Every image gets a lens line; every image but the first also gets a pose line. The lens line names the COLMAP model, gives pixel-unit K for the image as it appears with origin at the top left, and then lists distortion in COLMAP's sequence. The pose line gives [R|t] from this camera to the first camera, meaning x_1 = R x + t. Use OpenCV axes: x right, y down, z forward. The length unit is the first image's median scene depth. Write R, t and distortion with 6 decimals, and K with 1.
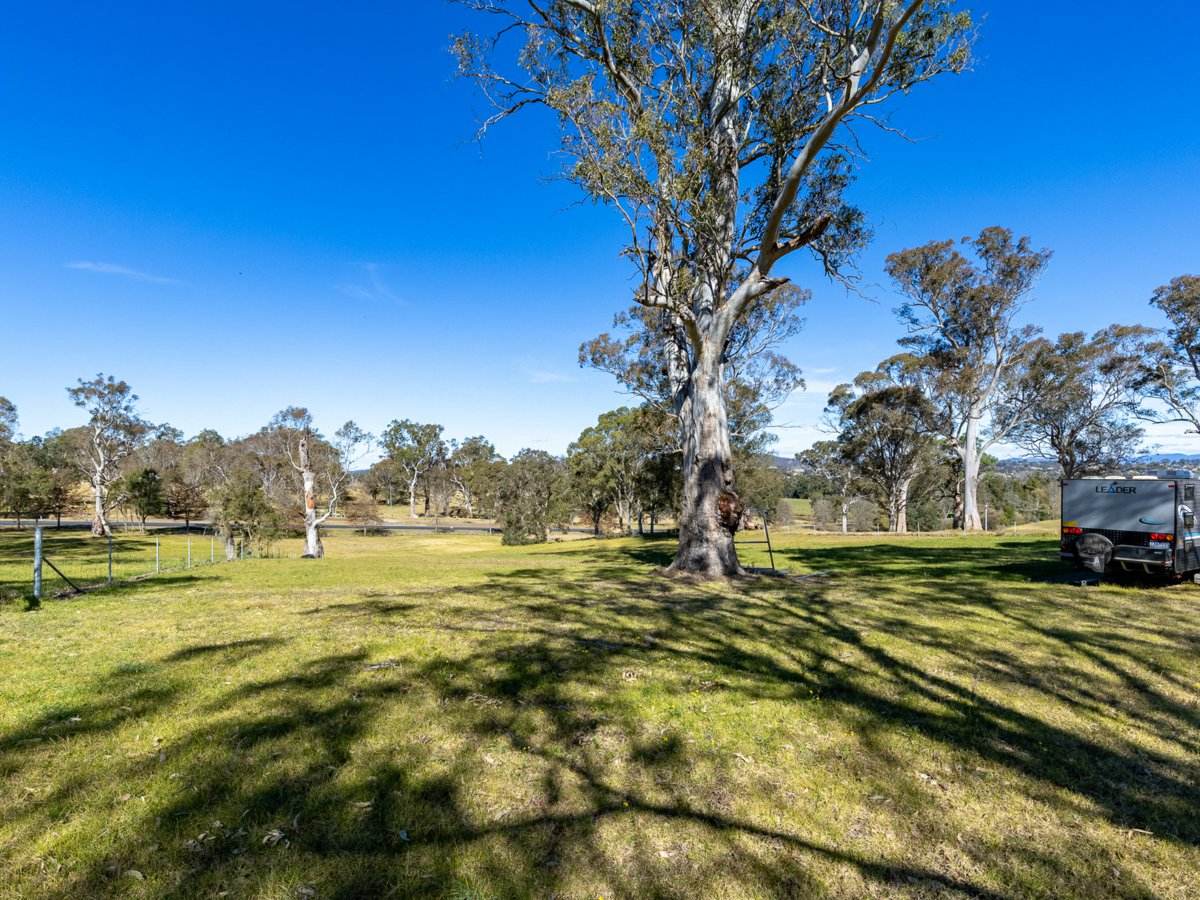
lens RADIAL K [[634.4, 0, 605.5], [0, 634.4, 481.8], [0, 0, 1]] dist [0.013113, -0.000884]
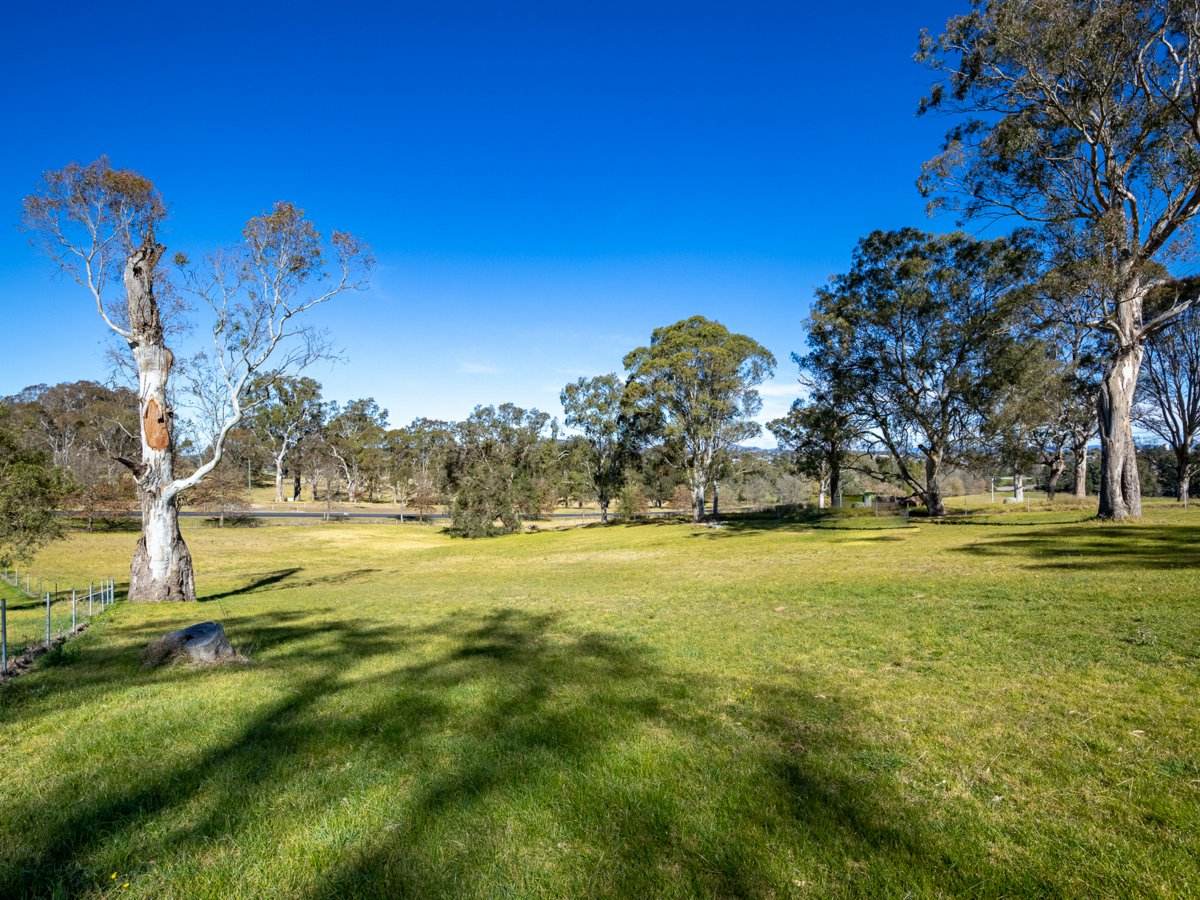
lens RADIAL K [[621.5, 0, 604.2], [0, 621.5, 457.2], [0, 0, 1]] dist [-0.032826, 0.000340]
pose [[0.972612, 0.005820, 0.232360, -0.224924], [-0.001204, 0.999799, -0.020001, 0.039299], [-0.232430, 0.019174, 0.972424, 0.458577]]
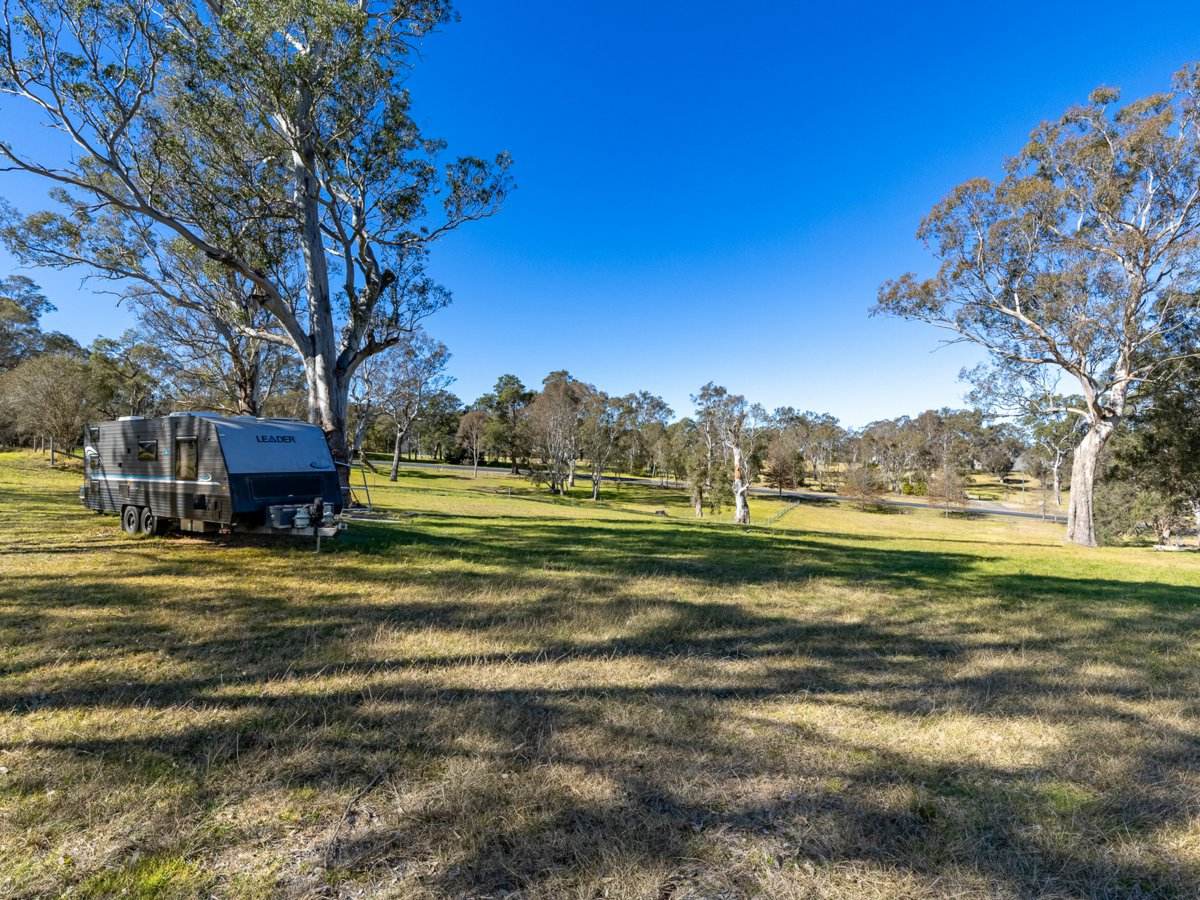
lens RADIAL K [[607.1, 0, 604.8], [0, 607.1, 452.3], [0, 0, 1]] dist [0.010738, -0.002217]
pose [[0.457711, -0.004892, -0.889088, 0.327531], [-0.013168, 0.999838, -0.012280, 0.007065], [0.889003, 0.017328, 0.457572, 0.190145]]
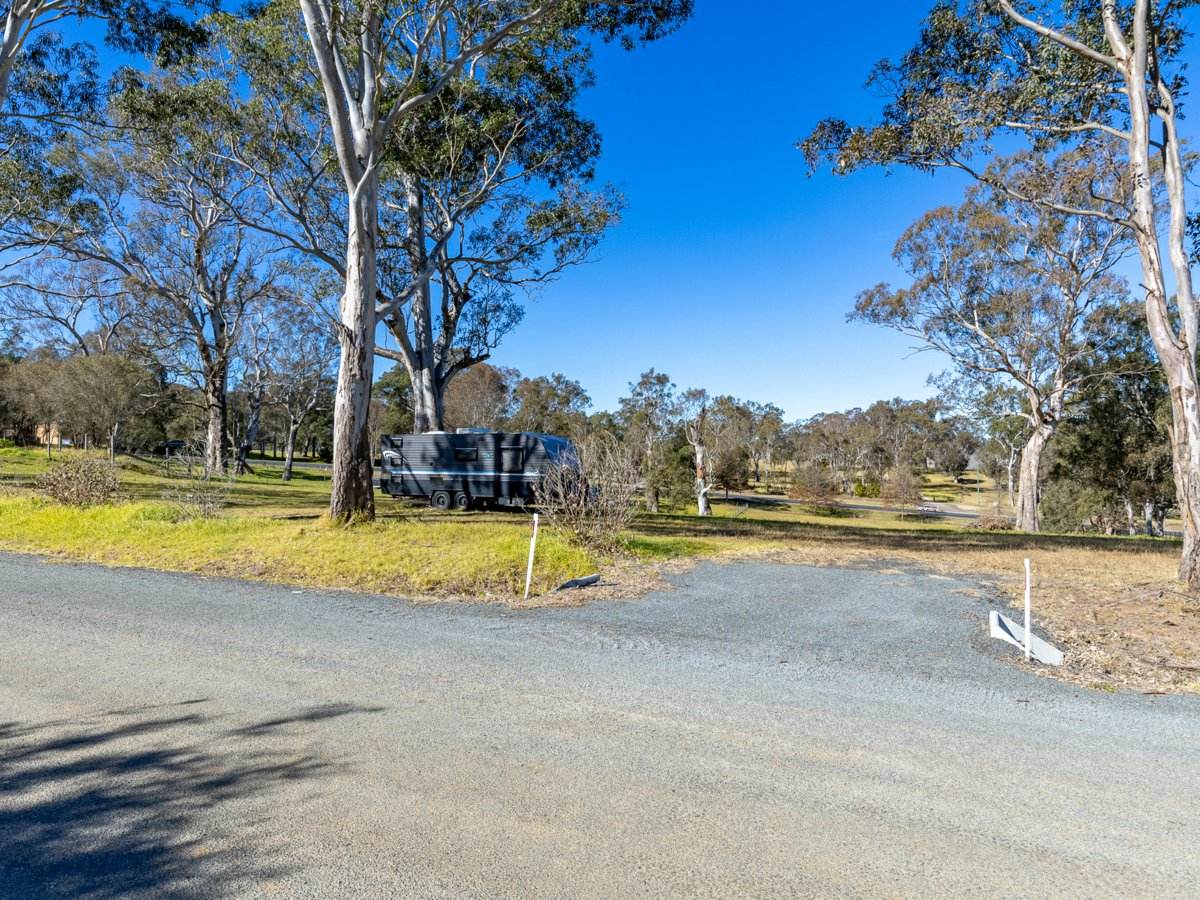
lens RADIAL K [[778.2, 0, 602.2], [0, 778.2, 444.8], [0, 0, 1]] dist [0.005161, 0.002122]
pose [[0.587782, -0.006871, -0.808990, 0.402753], [-0.012828, 0.999759, -0.017812, 0.007253], [0.808918, 0.020848, 0.587552, 0.044312]]
